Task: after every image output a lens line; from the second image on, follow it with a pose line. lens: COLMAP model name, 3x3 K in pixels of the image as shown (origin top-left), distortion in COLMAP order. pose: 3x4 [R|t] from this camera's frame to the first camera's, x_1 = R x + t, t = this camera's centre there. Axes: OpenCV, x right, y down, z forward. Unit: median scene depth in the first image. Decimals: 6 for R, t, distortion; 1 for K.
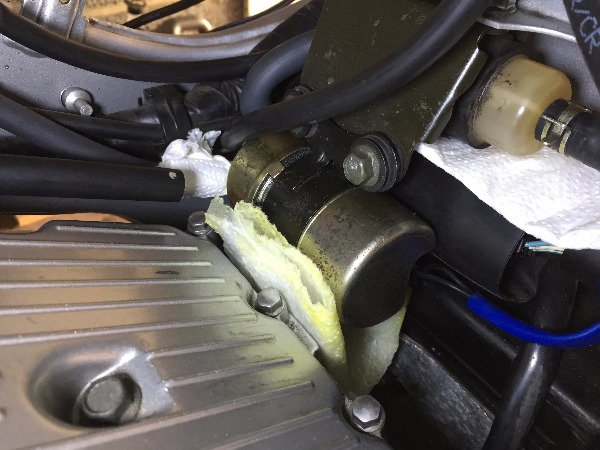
lens RADIAL K [[510.5, 0, 300.0], [0, 510.5, 225.0], [0, 0, 1]] dist [0.070544, -0.112652]
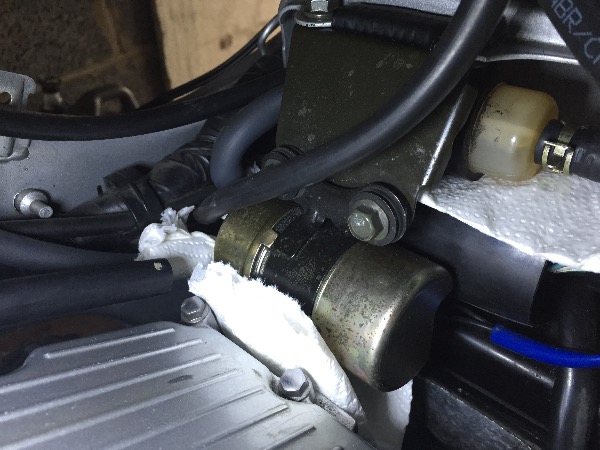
lens RADIAL K [[508.4, 0, 300.0], [0, 508.4, 225.0], [0, 0, 1]] dist [0.026381, -0.002914]
pose [[0.975912, -0.184321, 0.116715, -0.092456], [0.192522, 0.979249, -0.063297, -0.060378], [-0.102626, 0.084243, 0.991146, 0.071512]]
